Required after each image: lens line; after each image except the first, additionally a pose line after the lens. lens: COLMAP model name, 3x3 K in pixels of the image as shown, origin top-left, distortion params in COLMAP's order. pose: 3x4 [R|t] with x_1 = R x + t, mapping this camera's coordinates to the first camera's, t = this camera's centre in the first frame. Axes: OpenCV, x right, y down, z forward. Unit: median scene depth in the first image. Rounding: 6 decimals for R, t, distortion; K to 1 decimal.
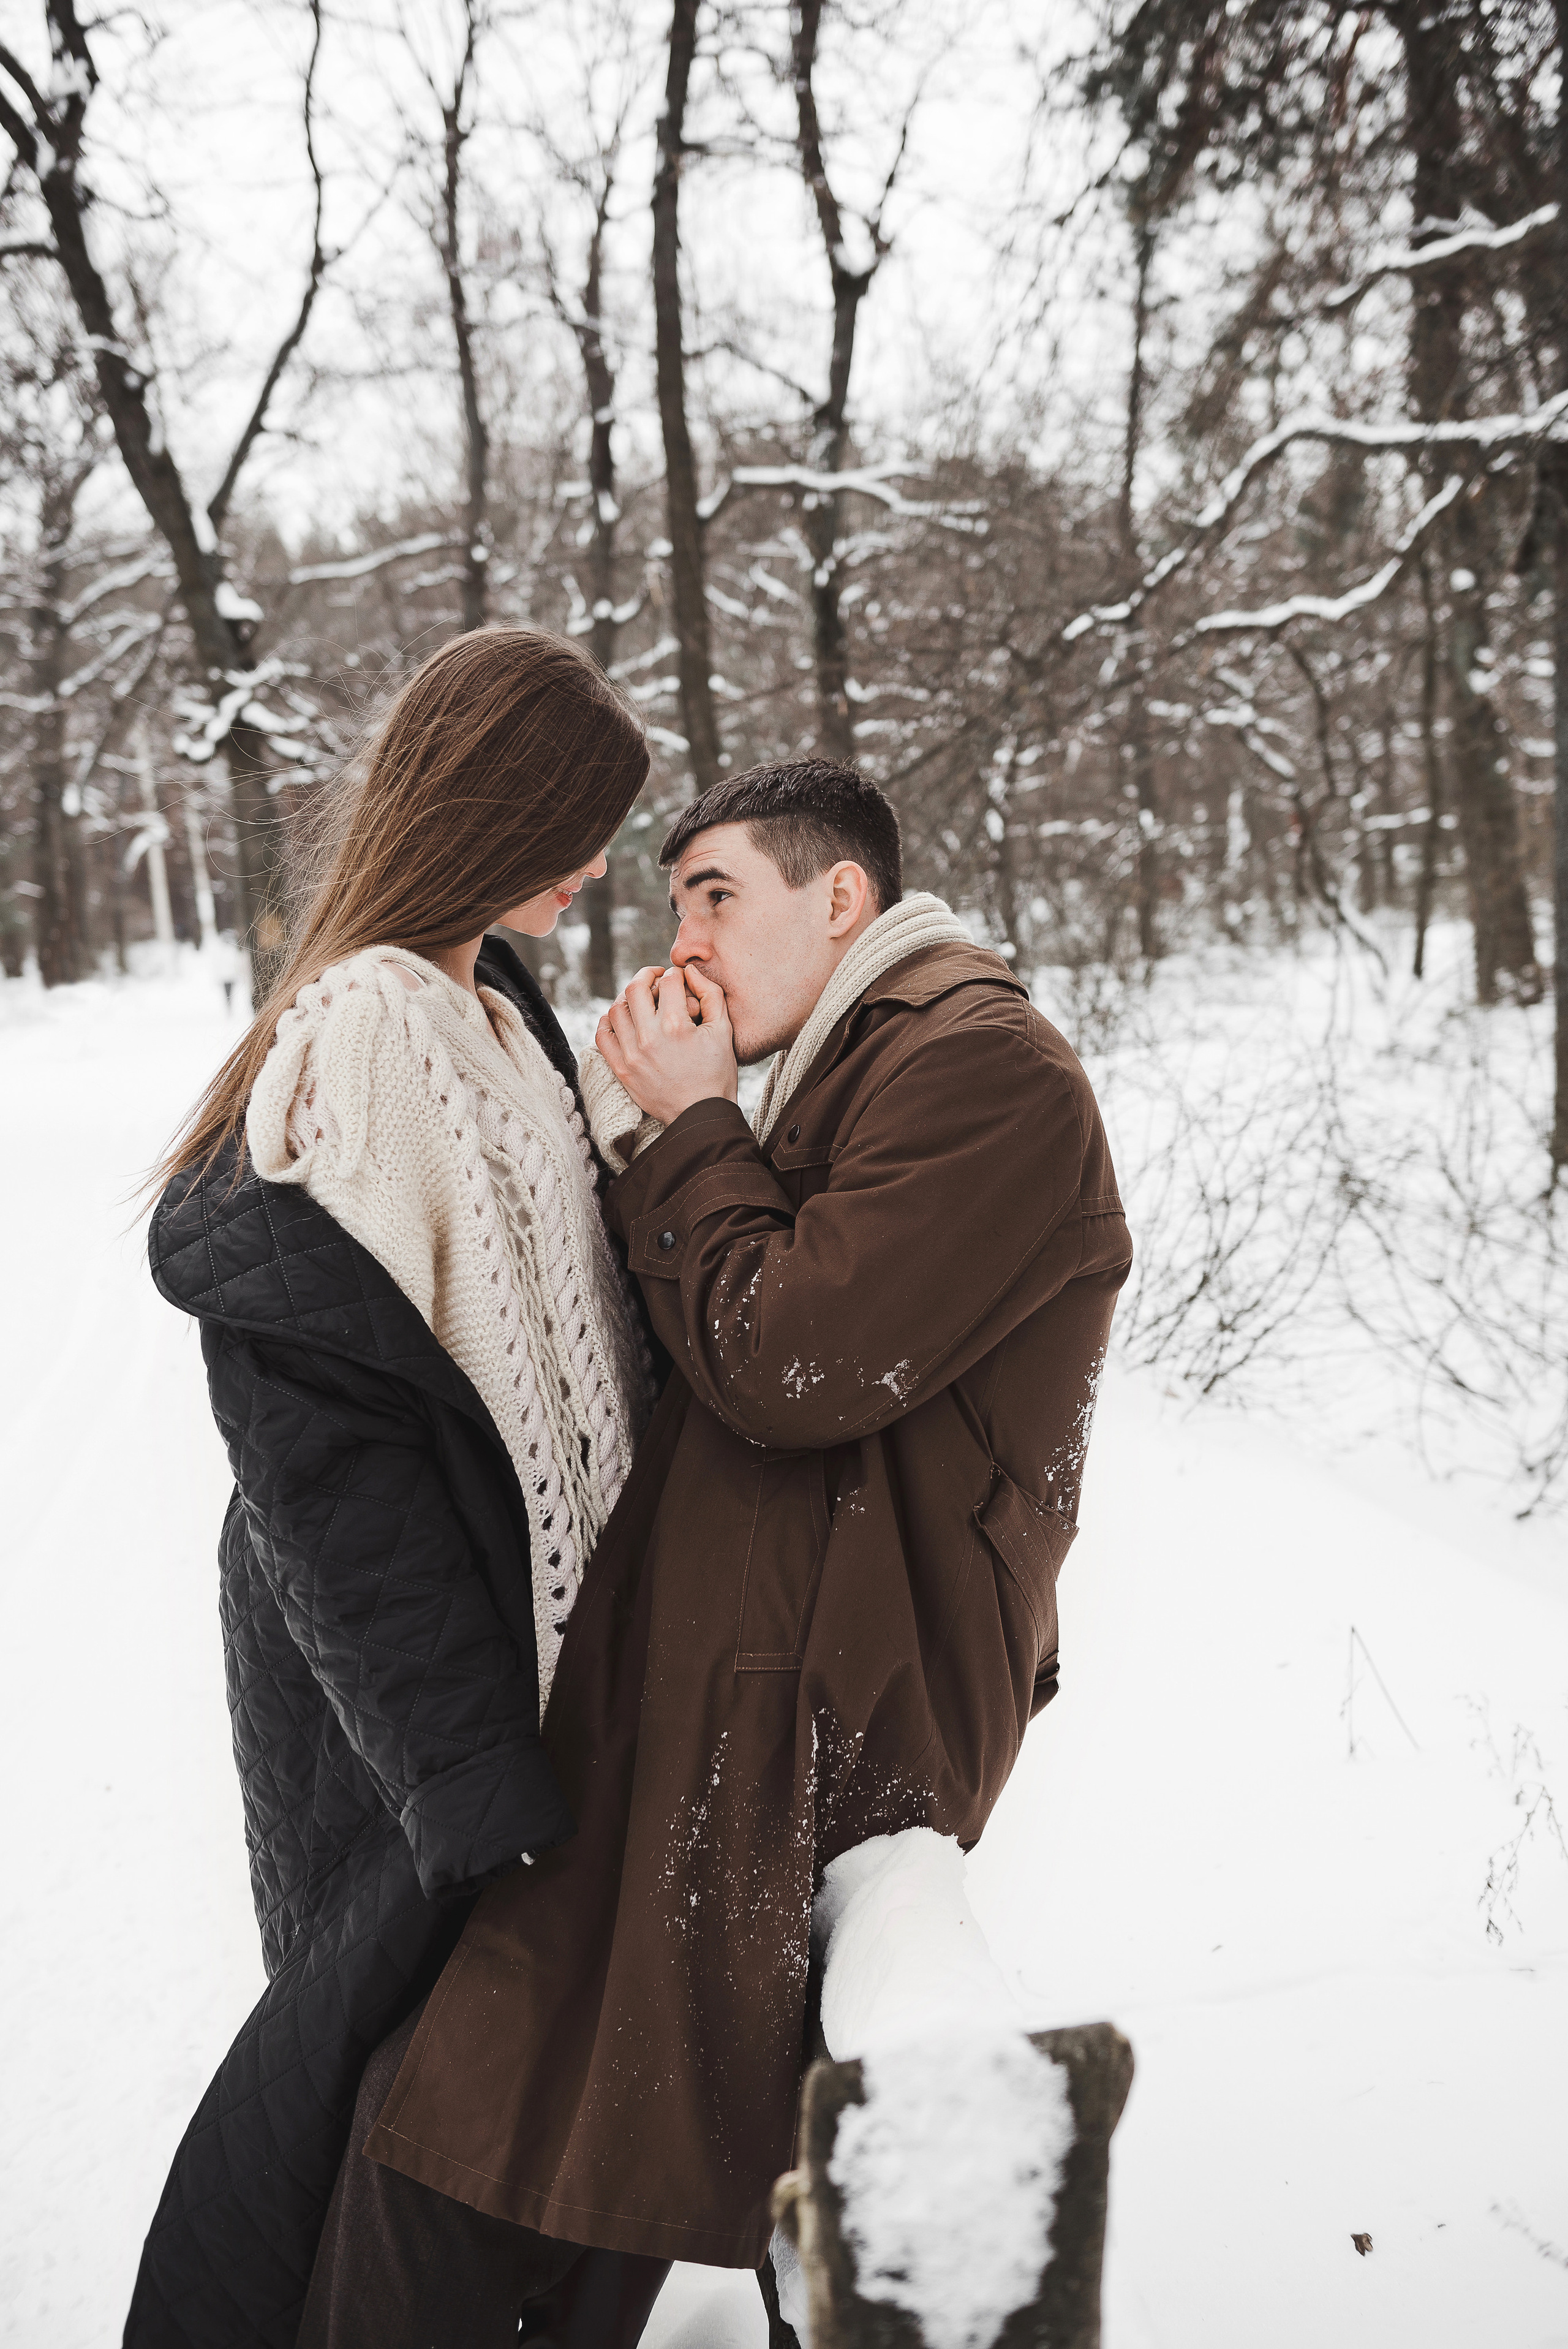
lens RADIAL K [[2552.3, 0, 784.0], [0, 2552.3, 1174.5], [0, 0, 1]] dist [0.078172, -0.000475]
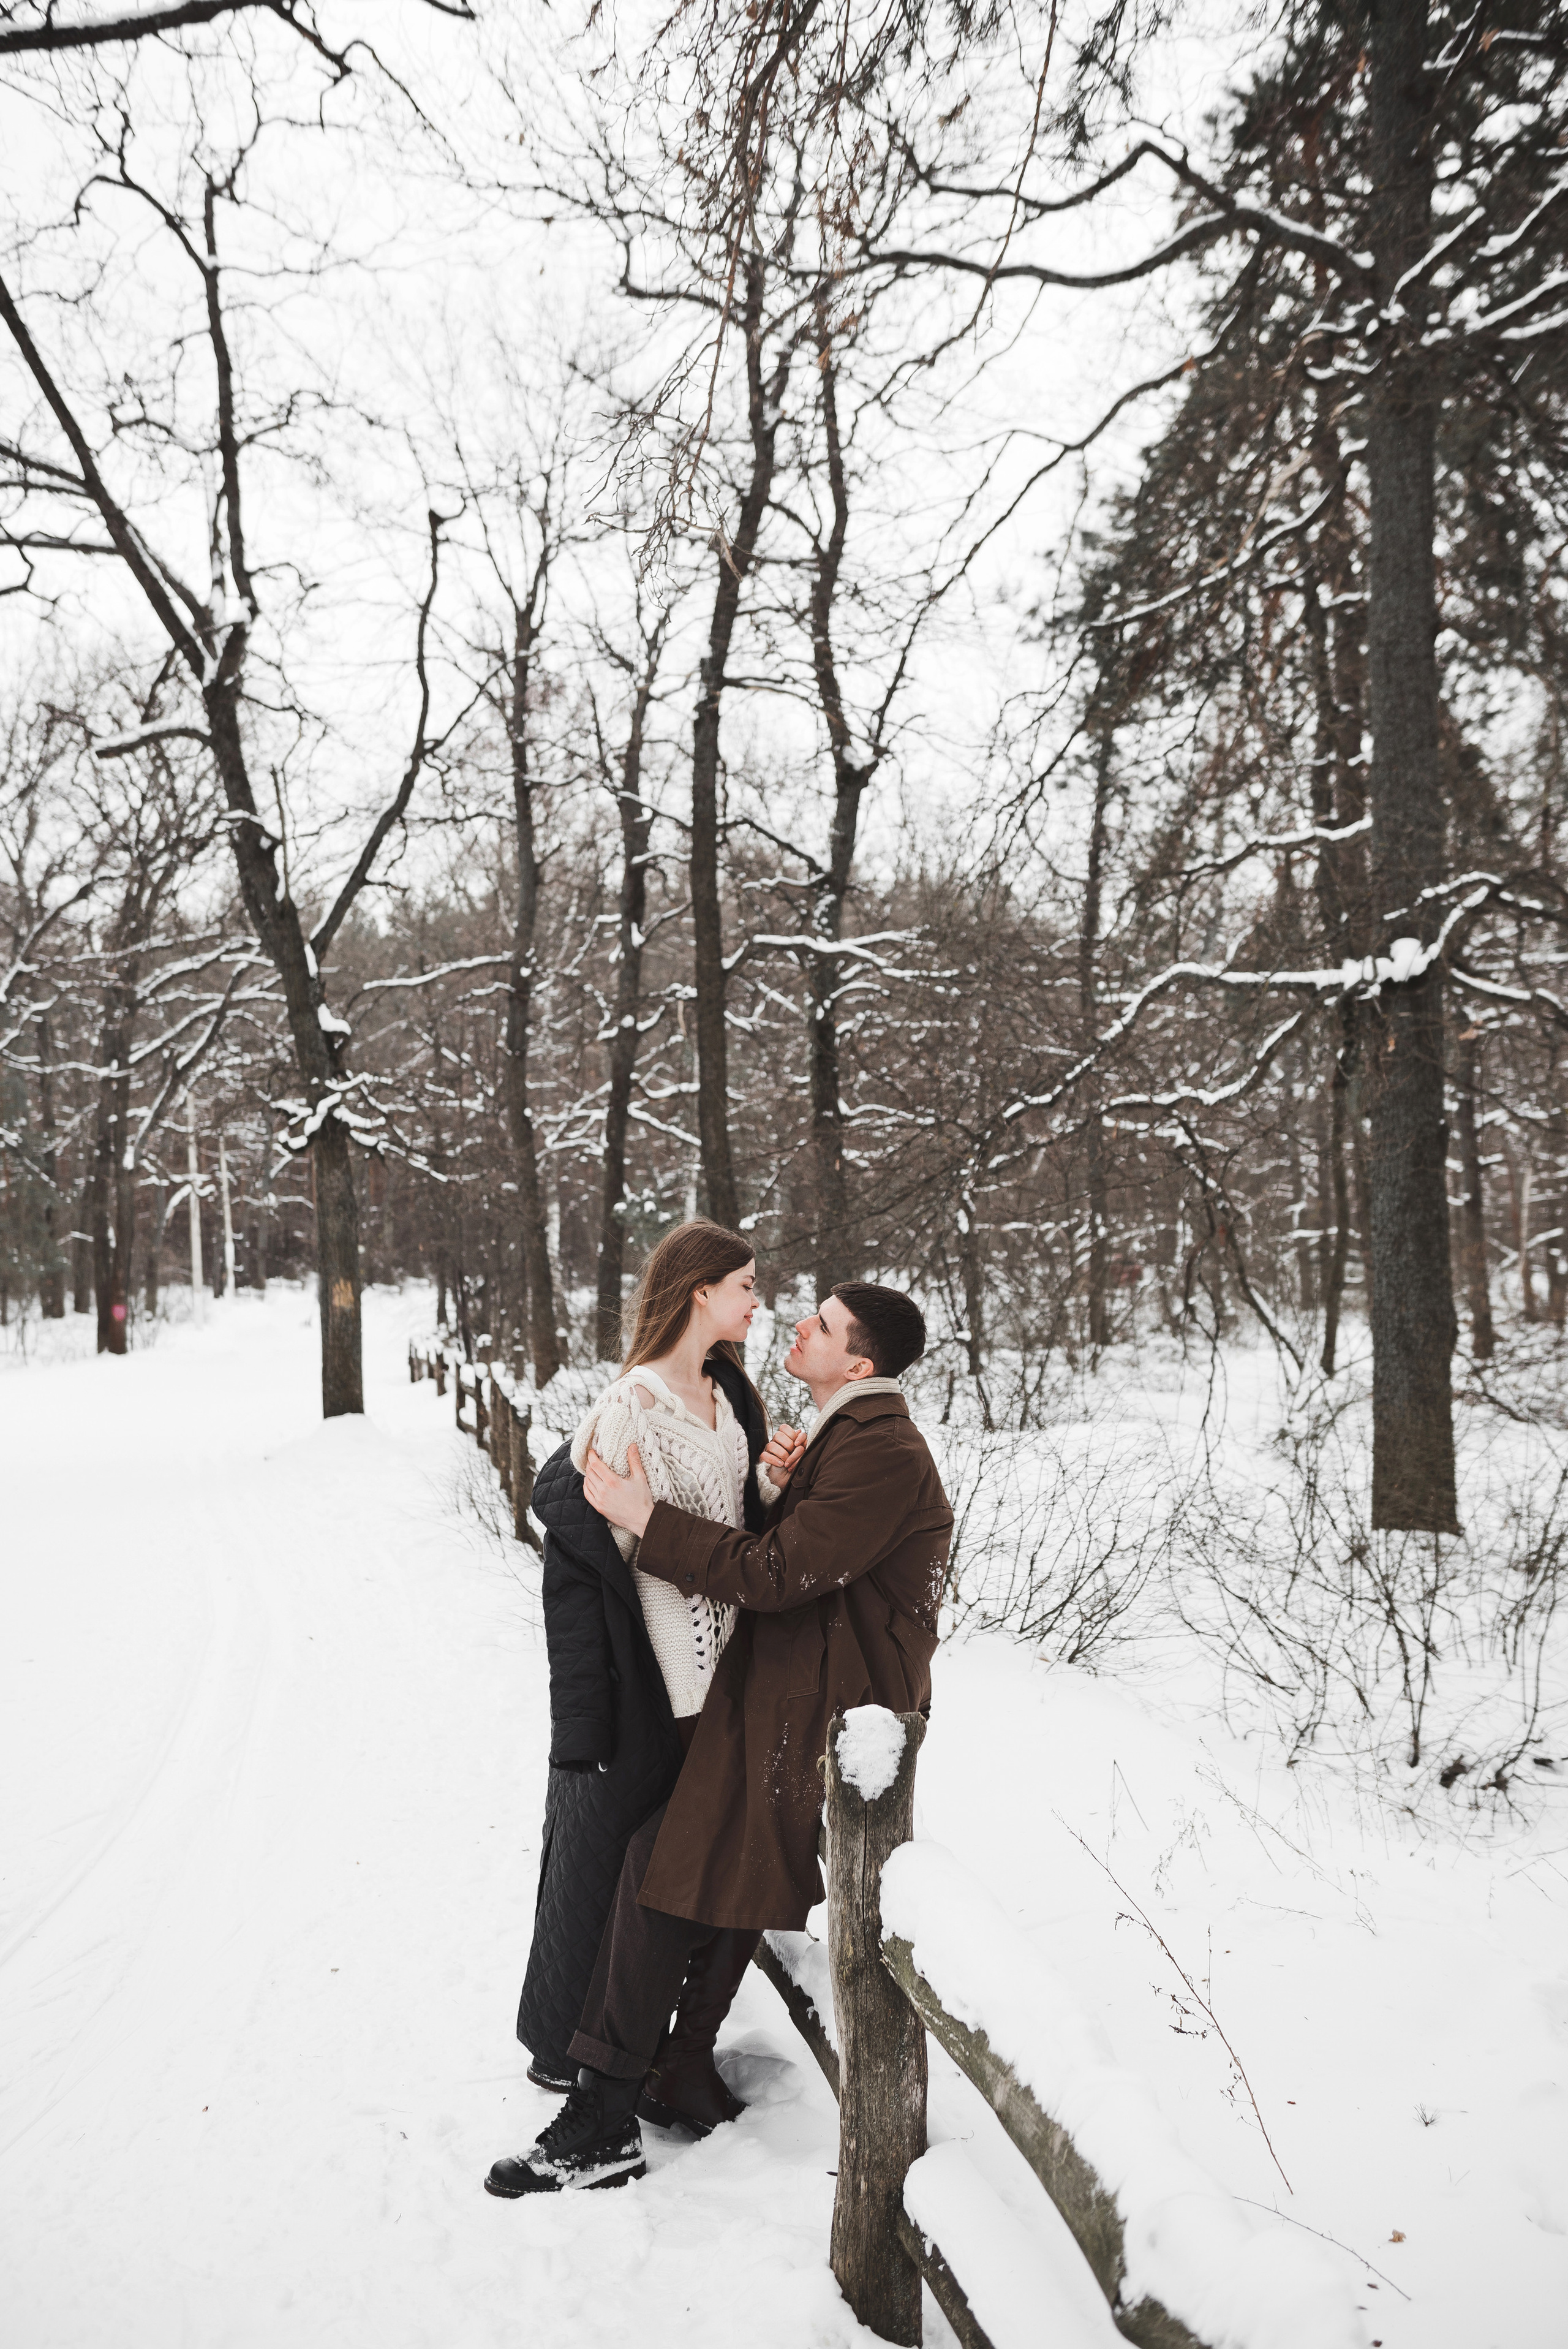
lens RADIAL K [[2432.9, 0, 784.0], [0, 2432.9, 1174.5], [0, 0, 1]] dist [0.043141, 0.009636]
pose [[0.999066, 0.042950, 0.004811, -0.003625], [-0.041793, 0.988471, -0.145525, 0.004126], [-0.011006, 0.145188, 0.989343, -0.085955]]
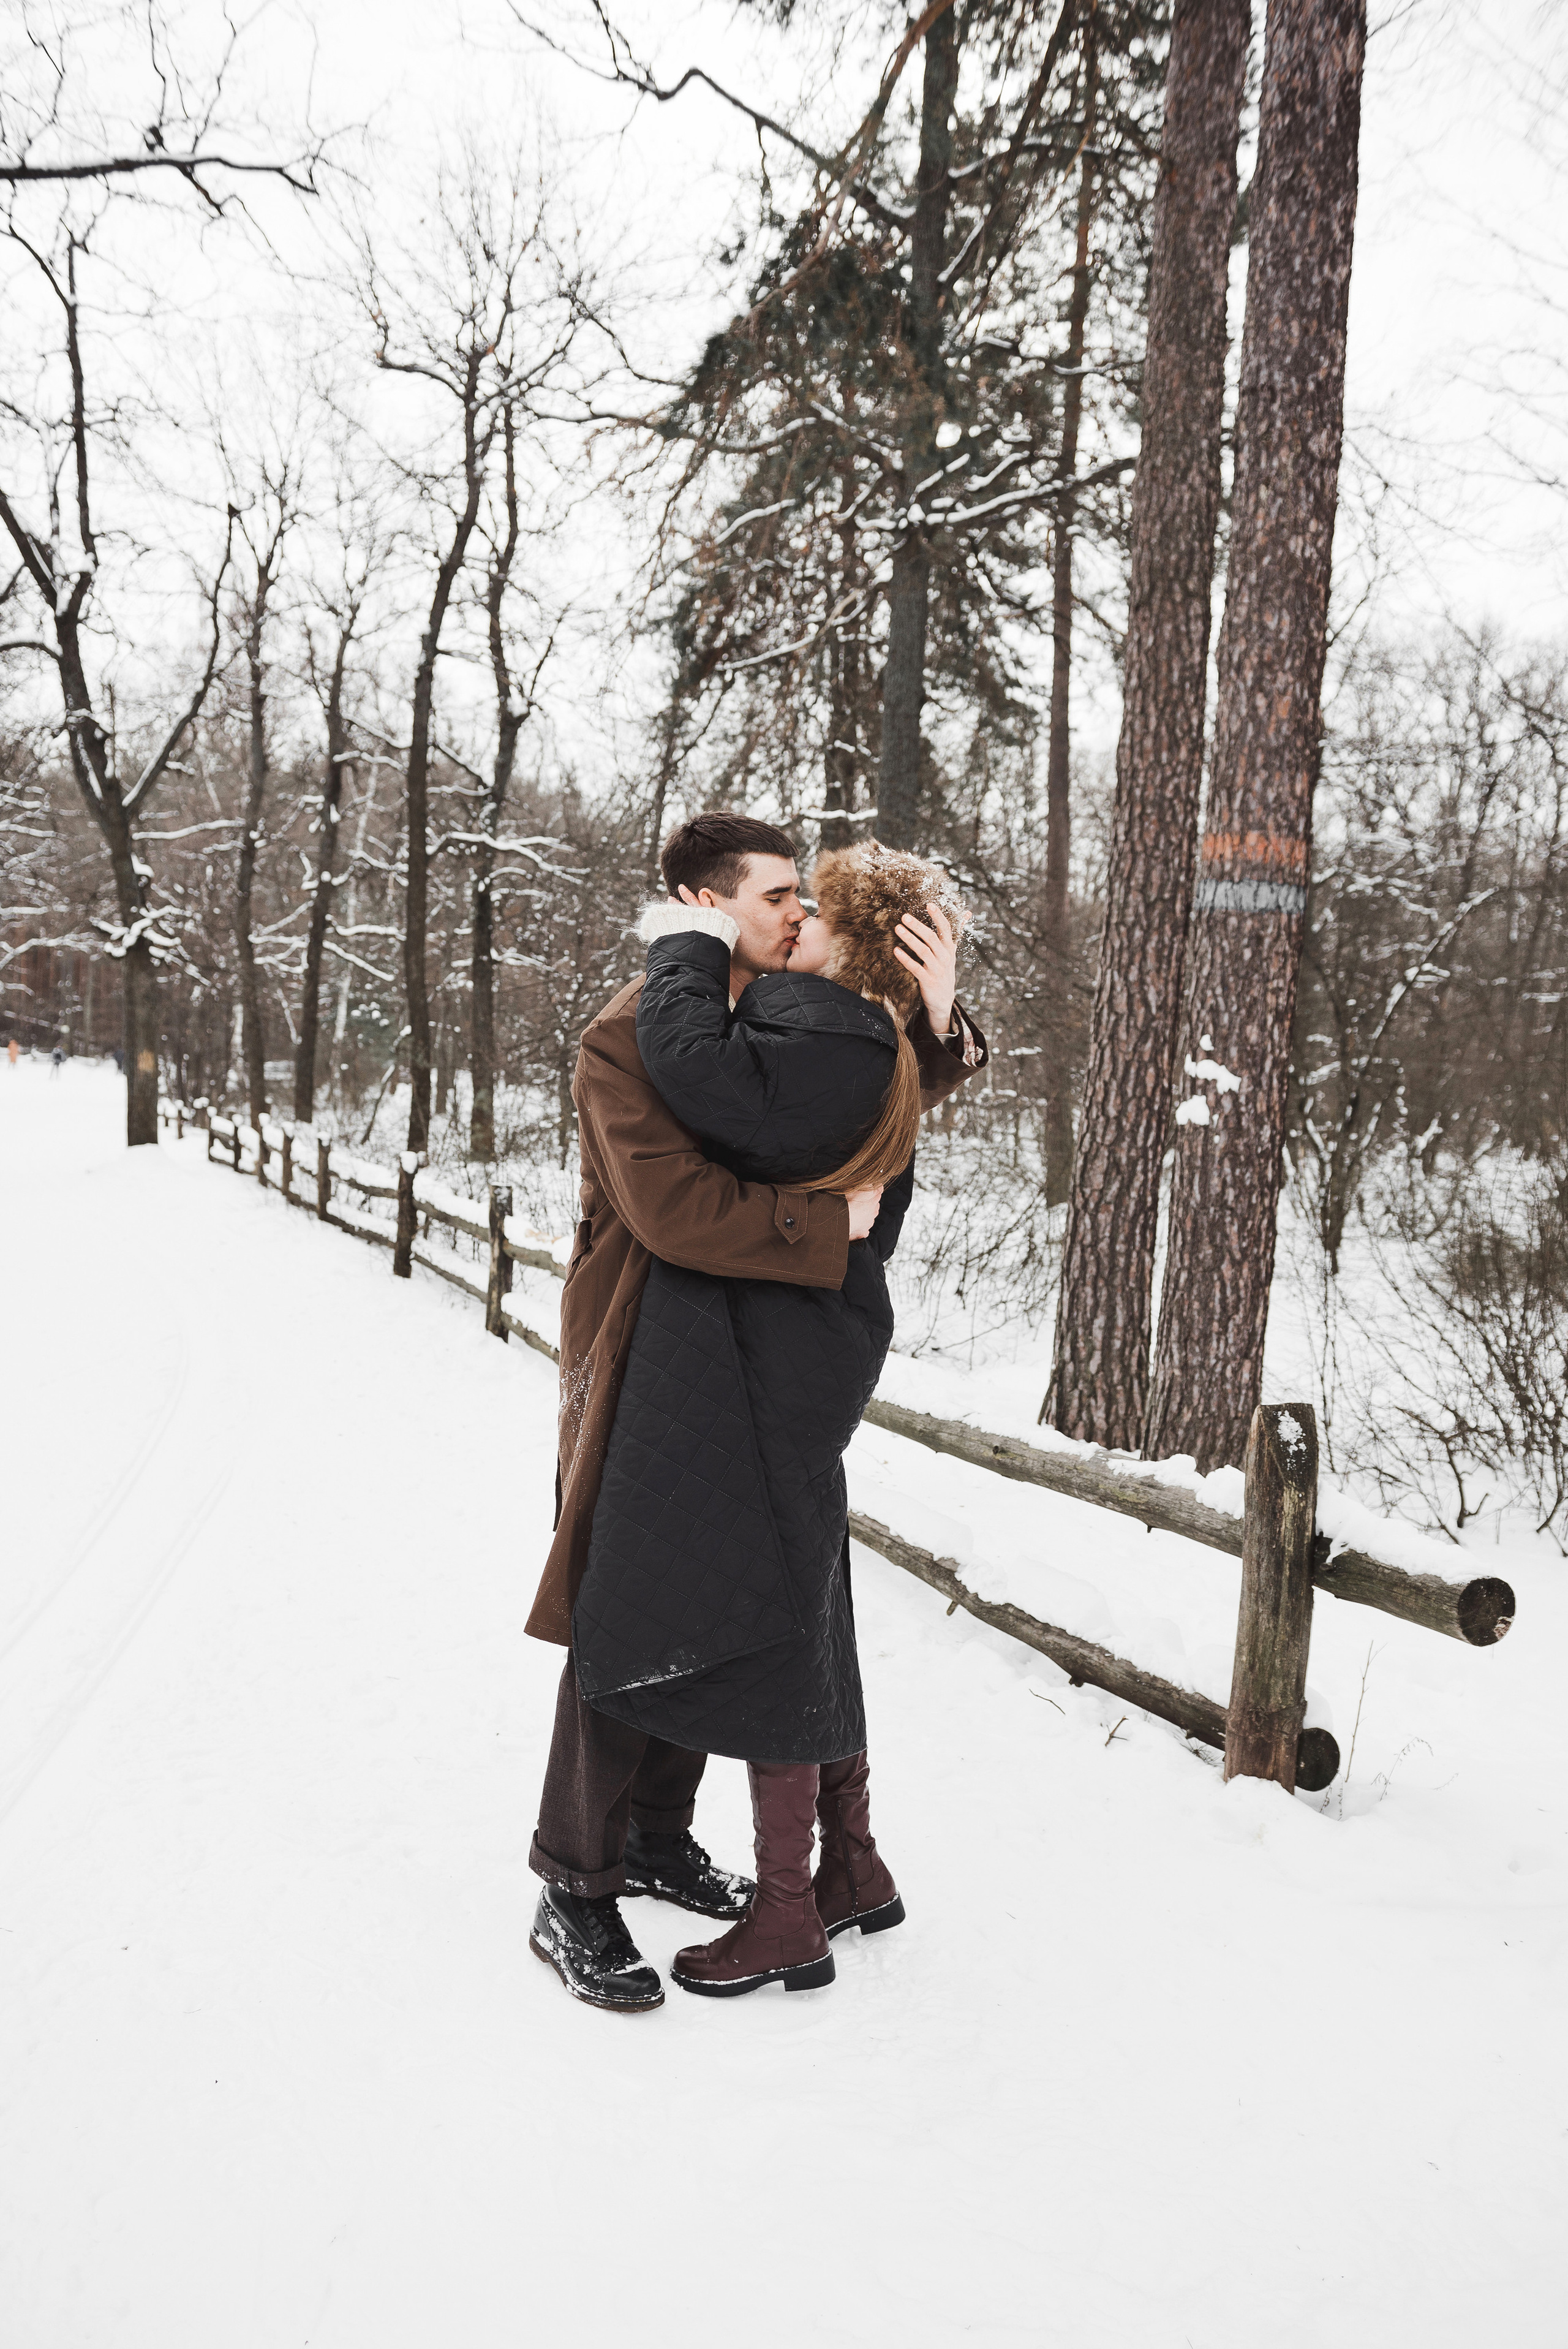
lens RADIAL K [[1800.4, 0, 781.3], [0, 1800.4, 1265.5], [0, 0, 1]] dist [-0.046400, -0.006080]
pose [[0.969893, 0.083406, 0.228802, -0.037537], [-0.081708, 0.996513, -0.016902, 0.018247], [-0.229414, -0.002302, 0.973326, -0.176094]]
